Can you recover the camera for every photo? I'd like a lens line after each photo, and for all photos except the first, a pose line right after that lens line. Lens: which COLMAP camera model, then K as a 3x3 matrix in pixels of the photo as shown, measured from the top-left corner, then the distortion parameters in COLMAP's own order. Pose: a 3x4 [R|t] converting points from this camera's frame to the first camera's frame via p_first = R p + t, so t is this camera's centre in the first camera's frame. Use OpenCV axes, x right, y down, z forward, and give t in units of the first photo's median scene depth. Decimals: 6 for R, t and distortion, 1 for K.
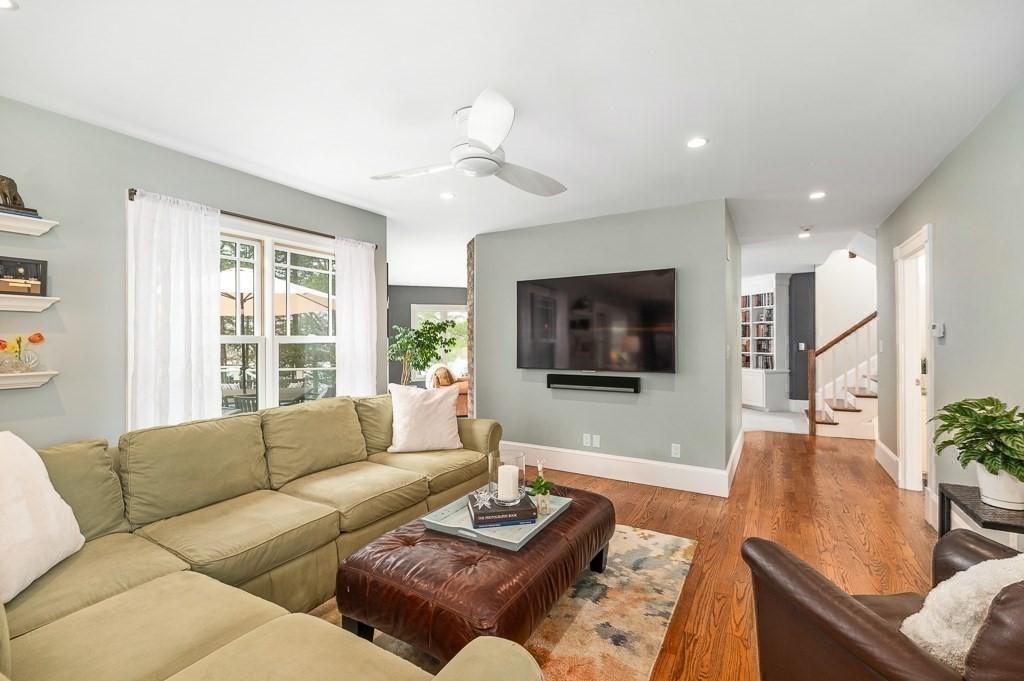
lens RADIAL K [[444.0, 0, 514.4], [0, 444.0, 339.5], [0, 0, 1]] dist [0.003667, 0.000184]
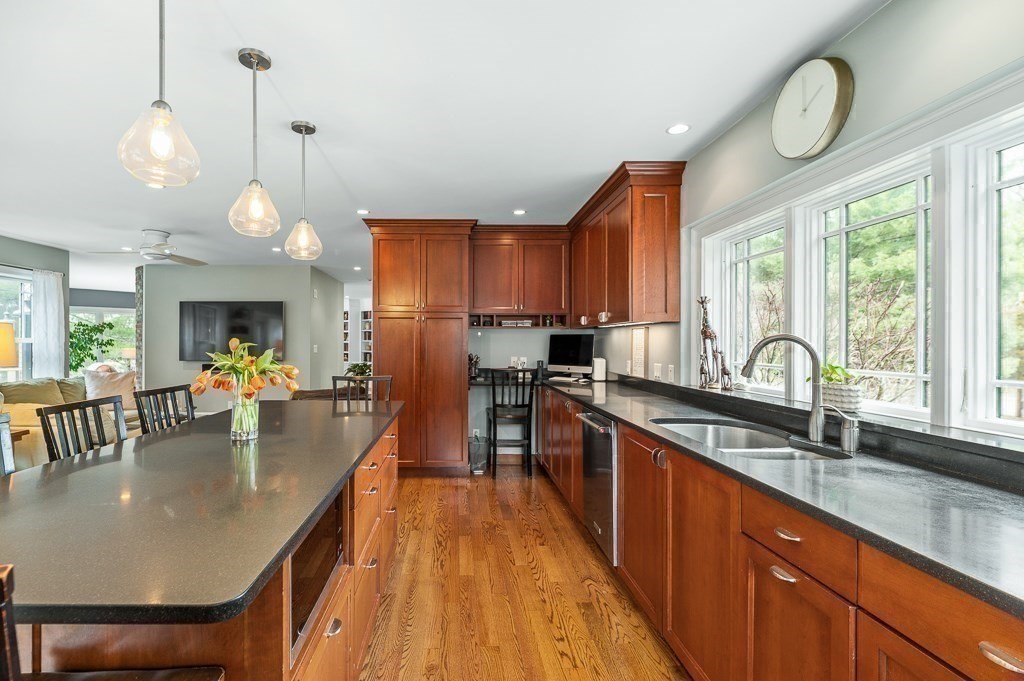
lens RADIAL K [[467.7, 0, 461.5], [0, 467.7, 343.2], [0, 0, 1]] dist [-0.004540, -0.000726]
pose [[0.857205, 0.003185, 0.514965, 0.006742], [-0.004539, 0.999989, 0.001372, 0.000714], [-0.514955, -0.003513, 0.857210, -0.532799]]
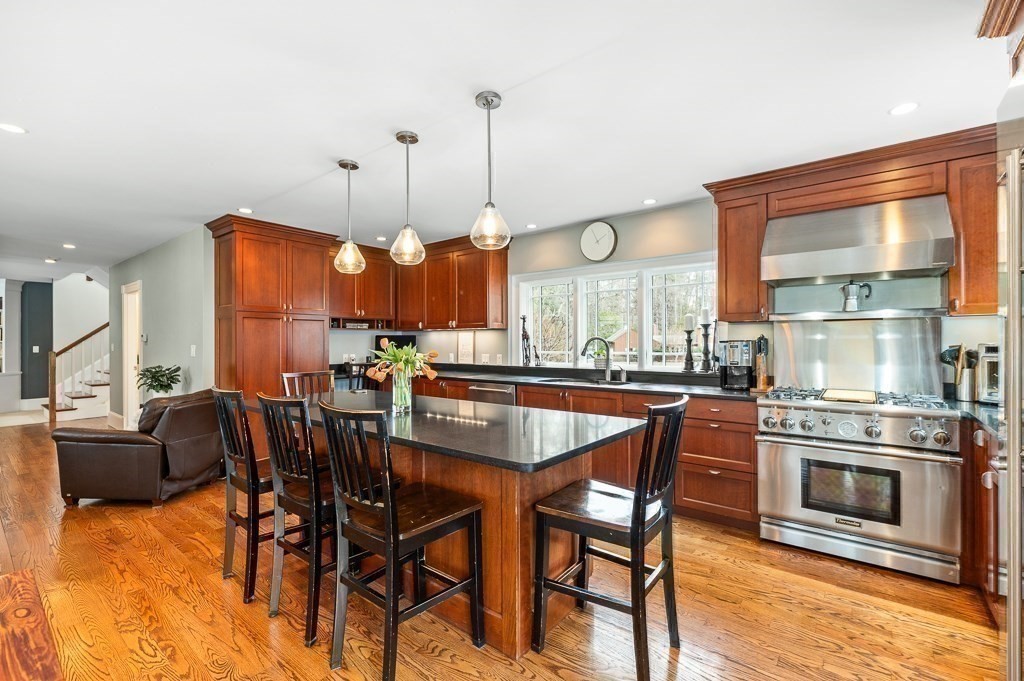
lens RADIAL K [[444.0, 0, 509.4], [0, 444.0, 341.0], [0, 0, 1]] dist [0.003667, 0.000184]
pose [[0.150179, 0.003946, 0.988651, -0.308970], [0.002373, 0.999988, -0.004352, 0.003039], [-0.988656, 0.002999, 0.150168, -0.368687]]
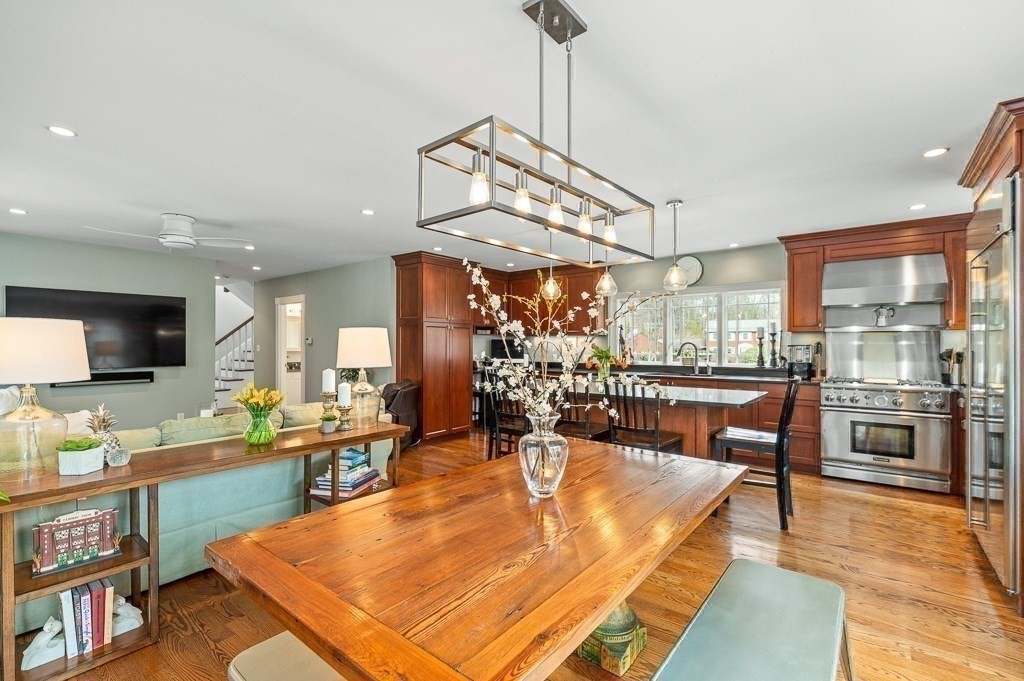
lens RADIAL K [[444.0, 0, 517.7], [0, 444.0, 343.4], [0, 0, 1]] dist [0.003667, 0.000184]
pose [[0.147529, 0.004988, 0.989045, -0.549471], [-0.001025, 0.999988, -0.004891, 0.002275], [-0.989057, -0.000292, 0.147532, -0.205527]]
